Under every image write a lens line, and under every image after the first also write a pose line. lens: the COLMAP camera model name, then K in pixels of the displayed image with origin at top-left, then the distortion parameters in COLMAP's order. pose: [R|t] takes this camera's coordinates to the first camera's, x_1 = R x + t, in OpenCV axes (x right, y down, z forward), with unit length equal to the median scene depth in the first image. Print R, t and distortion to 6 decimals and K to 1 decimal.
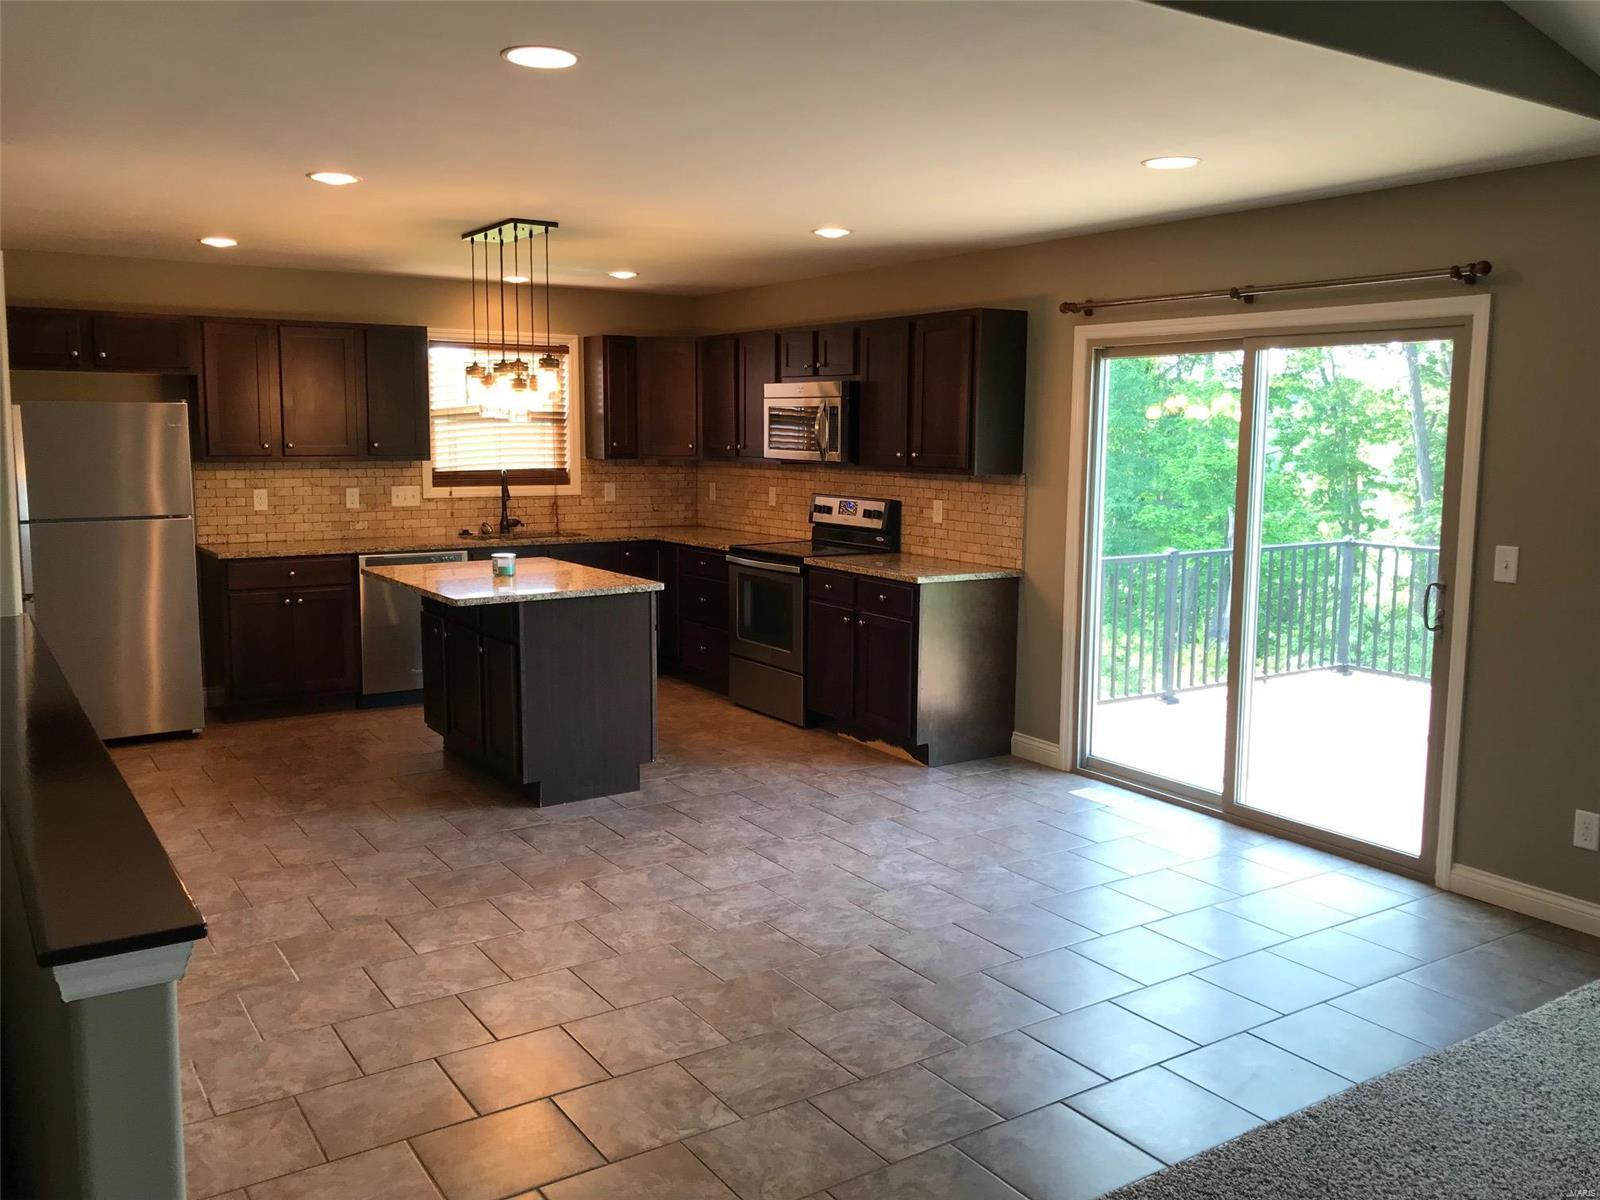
lens RADIAL K [[1352.9, 0, 809.4], [0, 1352.9, 594.3], [0, 0, 1]] dist [0.079262, -0.136945]
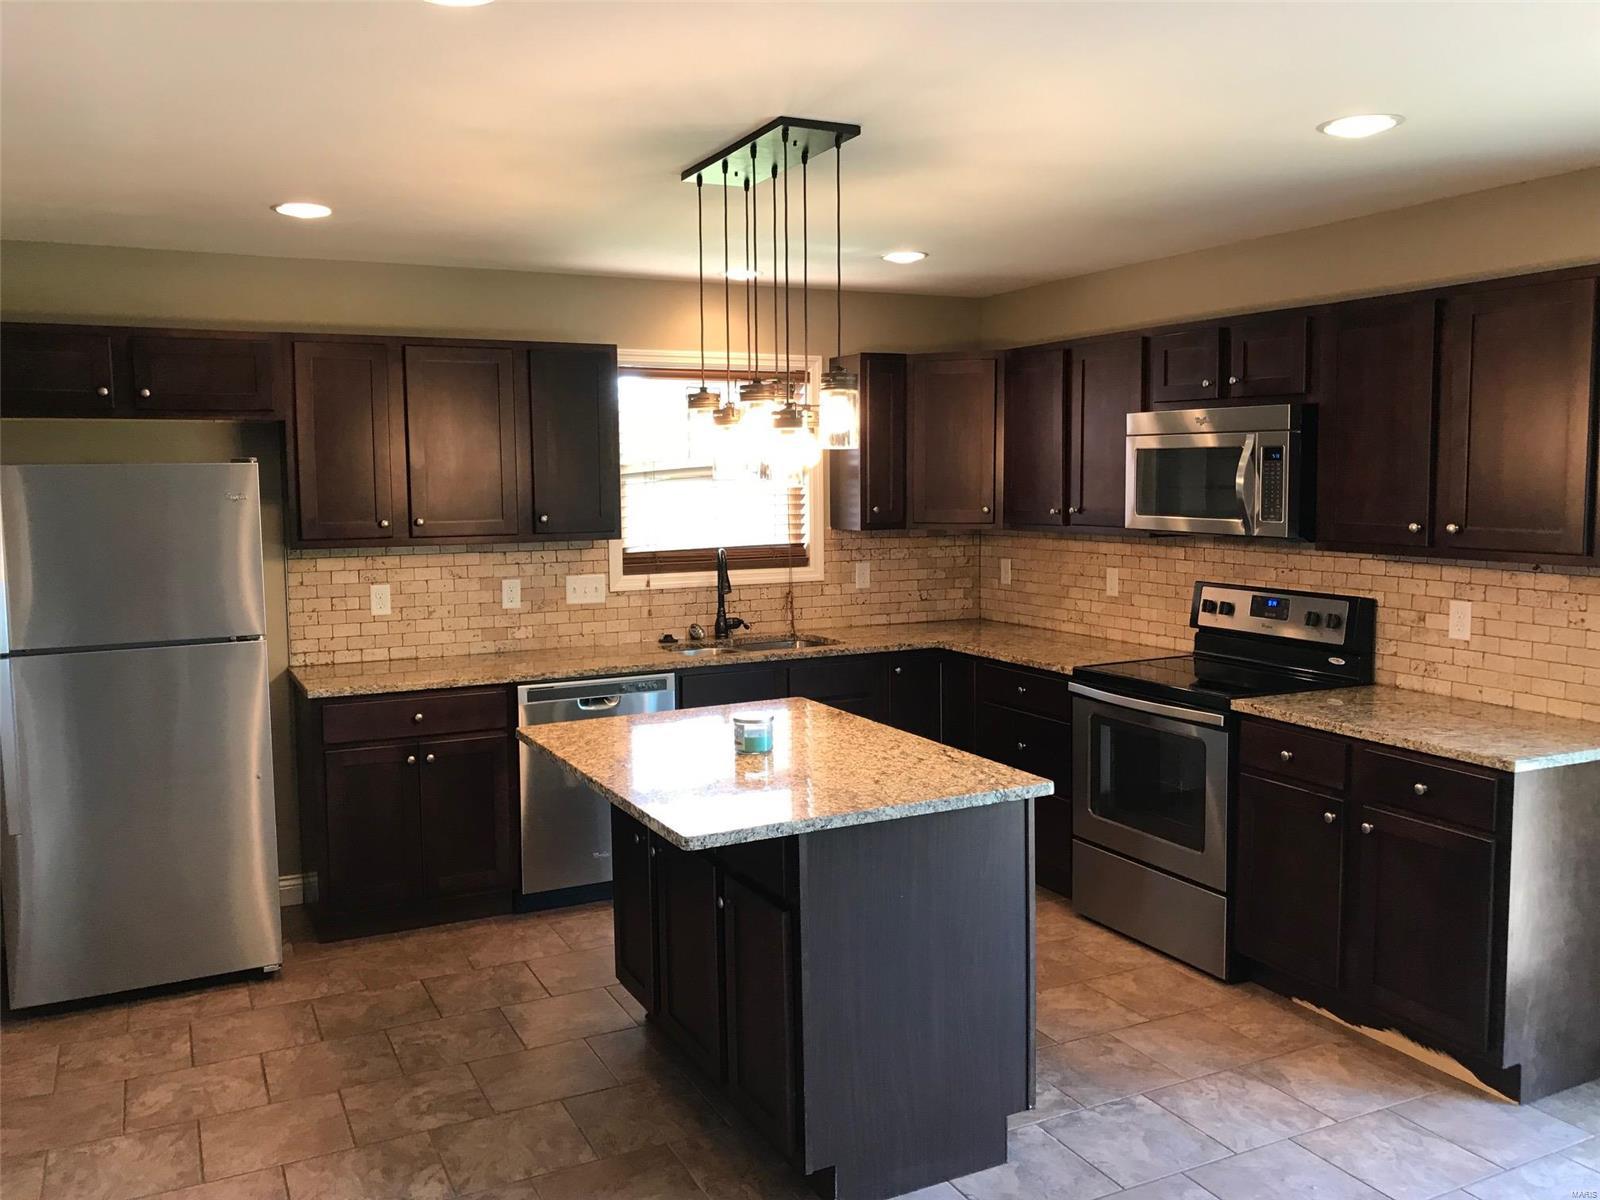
lens RADIAL K [[1317.4, 0, 800.0], [0, 1317.4, 600.0], [0, 0, 1]] dist [0.193868, -0.440076]
pose [[0.992577, -0.005096, -0.121512, -0.110961], [0.002032, 0.999677, -0.025321, -0.052050], [0.121602, 0.024886, 0.992267, 0.359247]]
